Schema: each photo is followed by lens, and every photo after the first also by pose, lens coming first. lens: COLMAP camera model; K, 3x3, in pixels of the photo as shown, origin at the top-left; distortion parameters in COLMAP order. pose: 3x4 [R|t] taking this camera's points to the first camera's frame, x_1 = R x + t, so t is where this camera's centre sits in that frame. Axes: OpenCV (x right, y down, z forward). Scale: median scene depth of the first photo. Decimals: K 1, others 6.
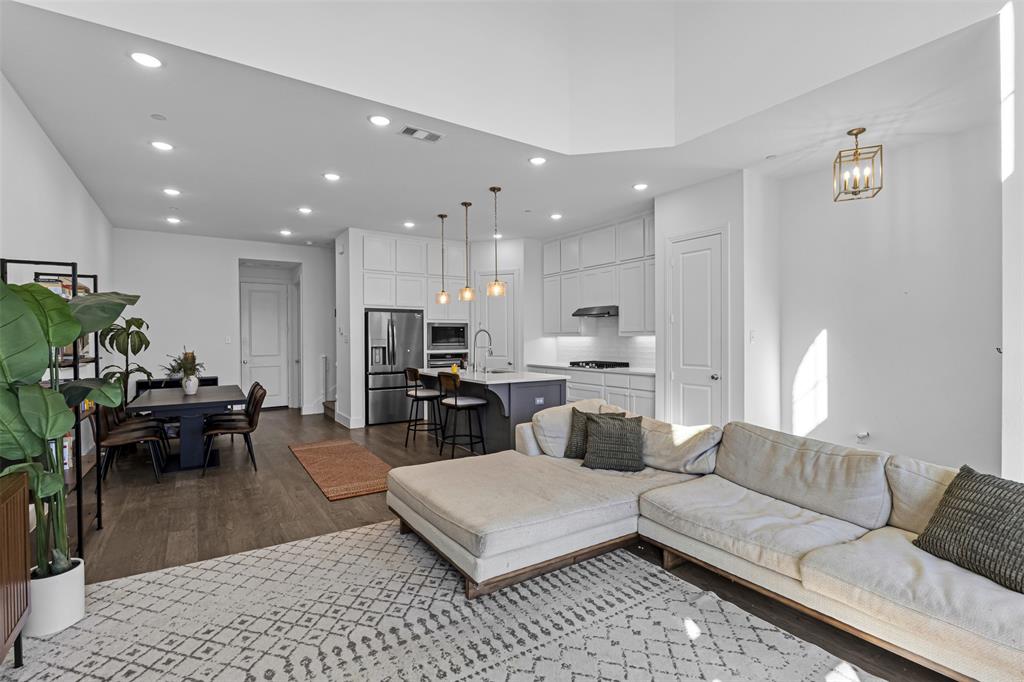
lens RADIAL K [[471.4, 0, 509.9], [0, 471.4, 339.3], [0, 0, 1]] dist [0.003030, 0.001107]
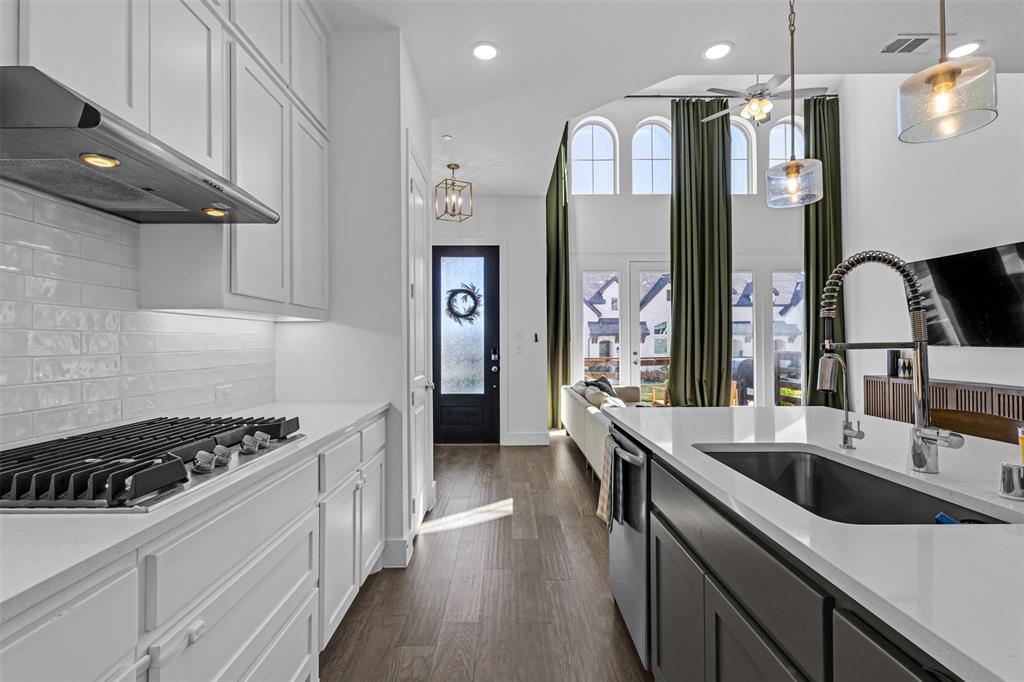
lens RADIAL K [[476.6, 0, 510.2], [0, 476.6, 336.3], [0, 0, 1]] dist [0.000409, 0.000393]
pose [[-0.835782, 0.017586, 0.548780, -0.056364], [0.011218, 0.999825, -0.014955, 0.020057], [-0.548947, -0.006343, -0.835833, 1.683256]]
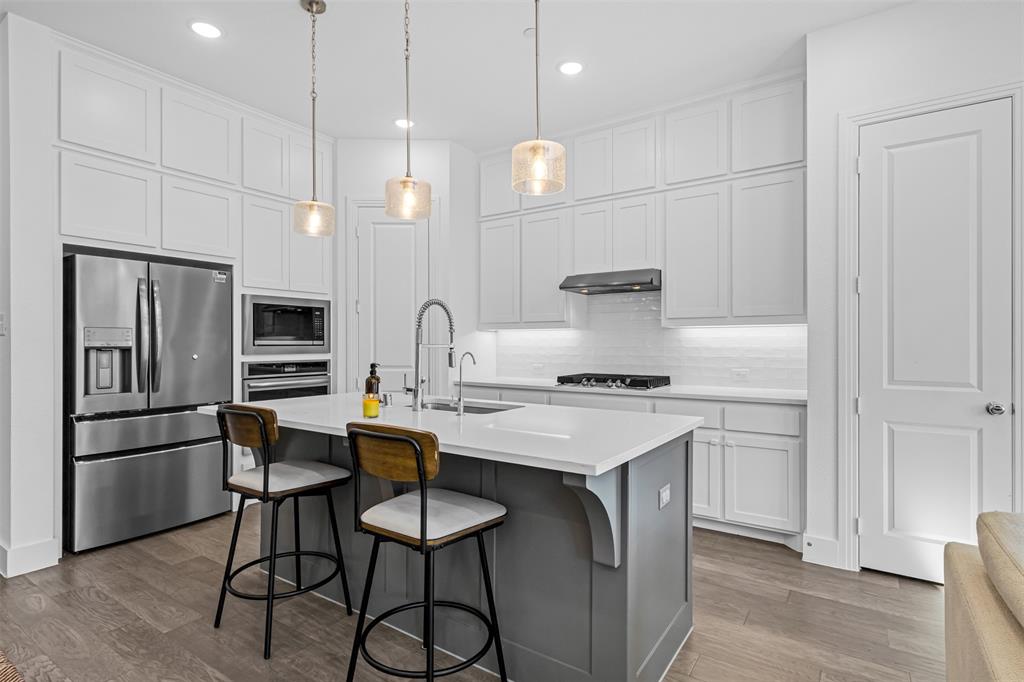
lens RADIAL K [[517.6, 0, 509.9], [0, 517.6, 343.3], [0, 0, 1]] dist [0.009812, 0.000005]
pose [[0.926864, 0.004608, 0.375370, -0.217767], [-0.003620, 0.999988, -0.003337, 0.021274], [-0.375381, 0.001734, 0.926869, 0.783280]]
